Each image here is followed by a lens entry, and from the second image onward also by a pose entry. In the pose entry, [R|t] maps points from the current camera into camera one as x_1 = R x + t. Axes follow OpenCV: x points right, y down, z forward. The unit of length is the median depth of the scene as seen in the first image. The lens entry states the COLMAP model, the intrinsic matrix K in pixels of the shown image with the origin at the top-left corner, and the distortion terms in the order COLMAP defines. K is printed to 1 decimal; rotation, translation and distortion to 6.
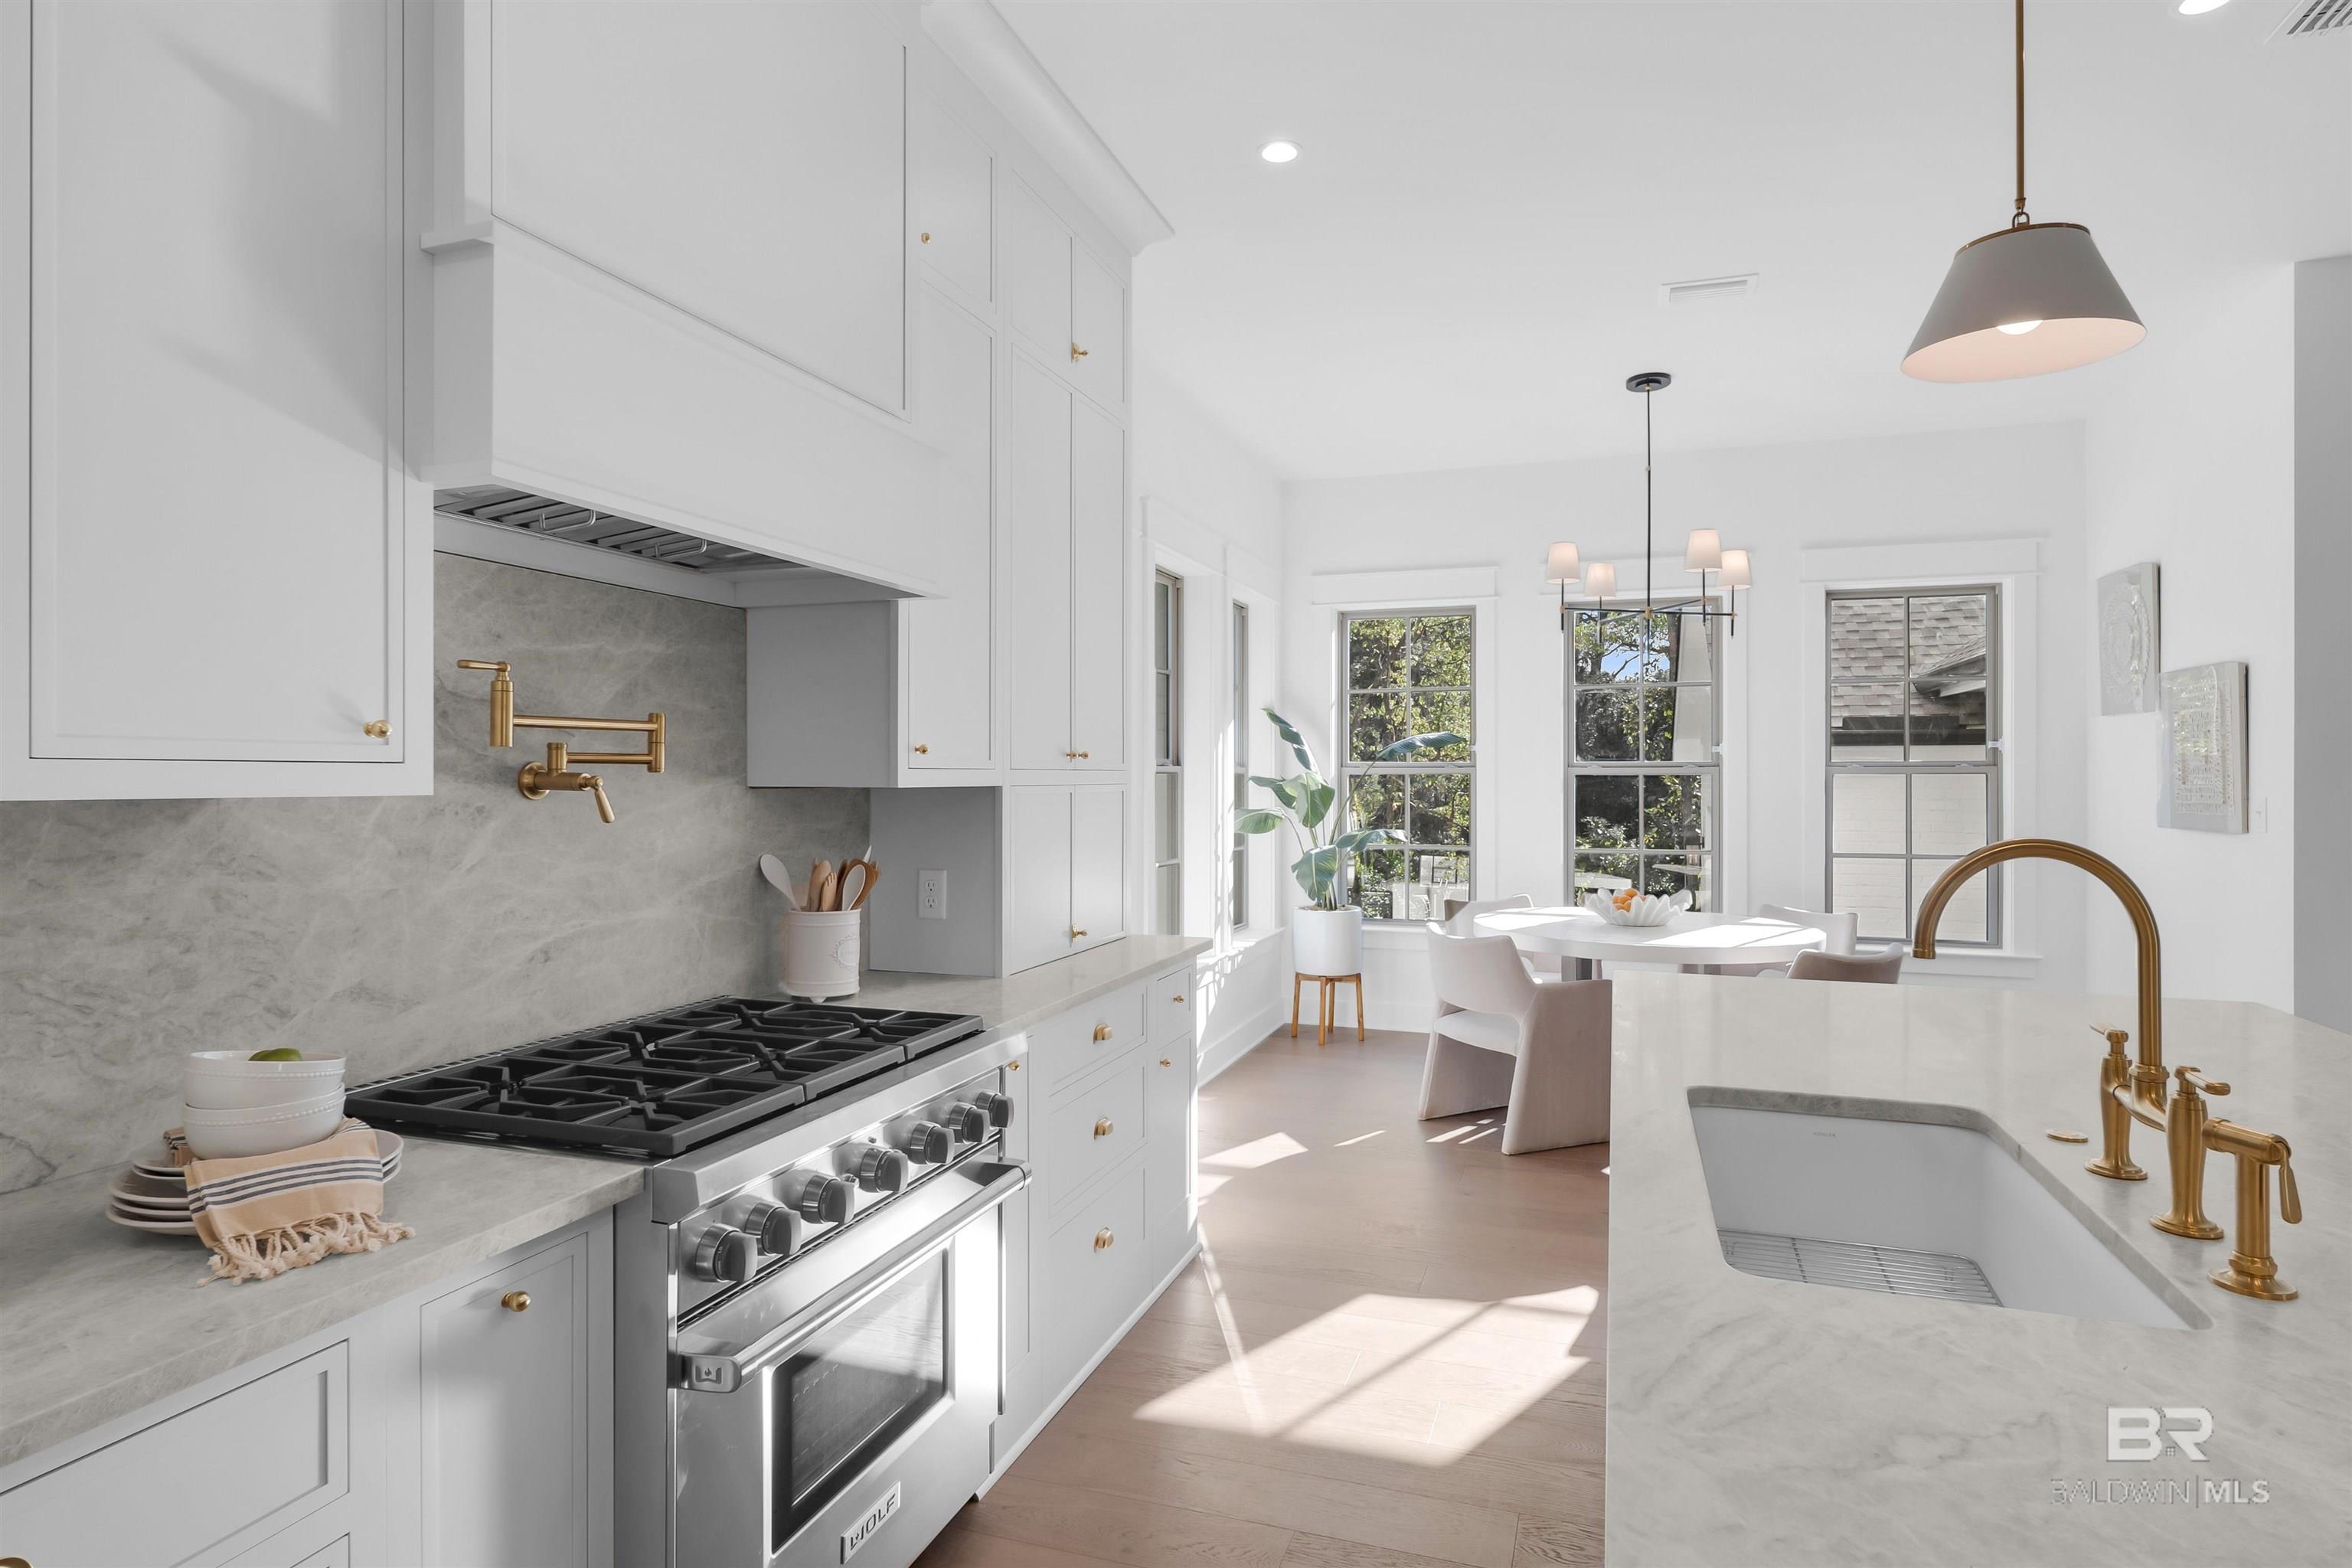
lens RADIAL K [[1266.8, 0, 1177.1], [0, 1266.8, 774.9], [0, 0, 1]] dist [0.001345, 0.000726]
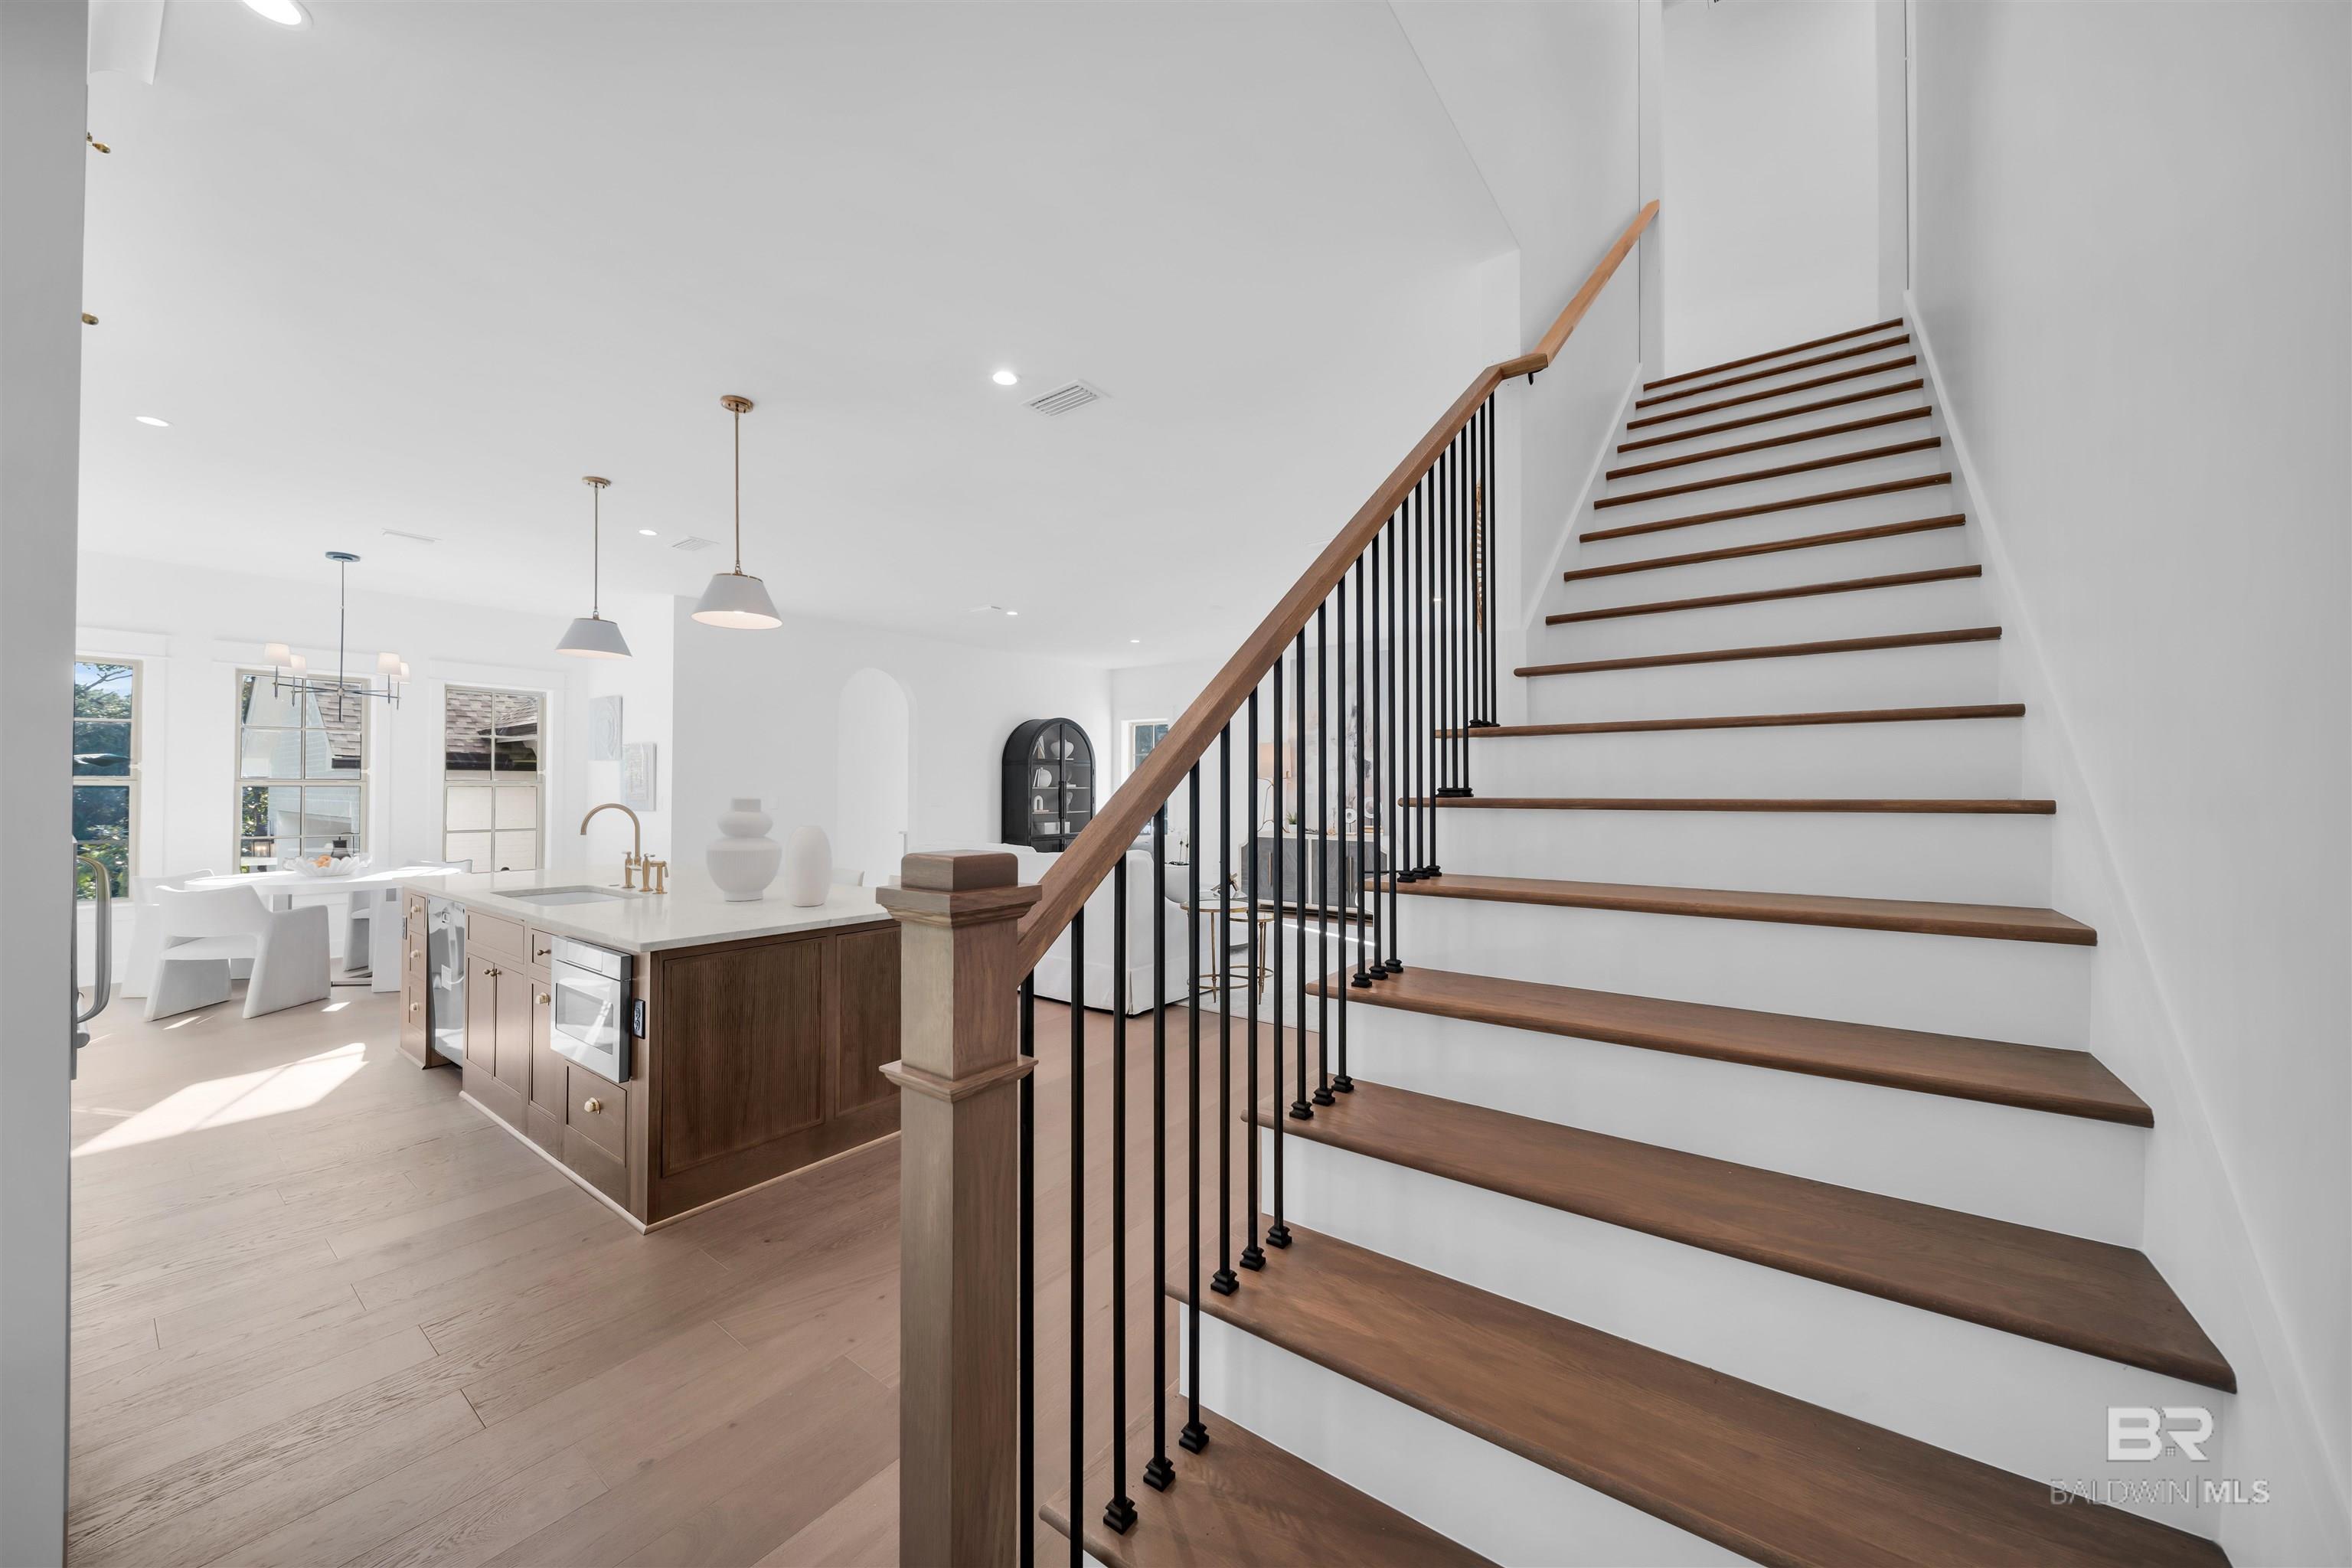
lens RADIAL K [[848.8, 0, 1180.6], [0, 848.8, 782.8], [0, 0, 1]] dist [0.000069, -0.000246]
pose [[0.307007, 0.008182, 0.951672, -0.377005], [-0.003632, 0.999966, -0.007425, -0.000892], [-0.951700, -0.001177, 0.307026, -0.437498]]
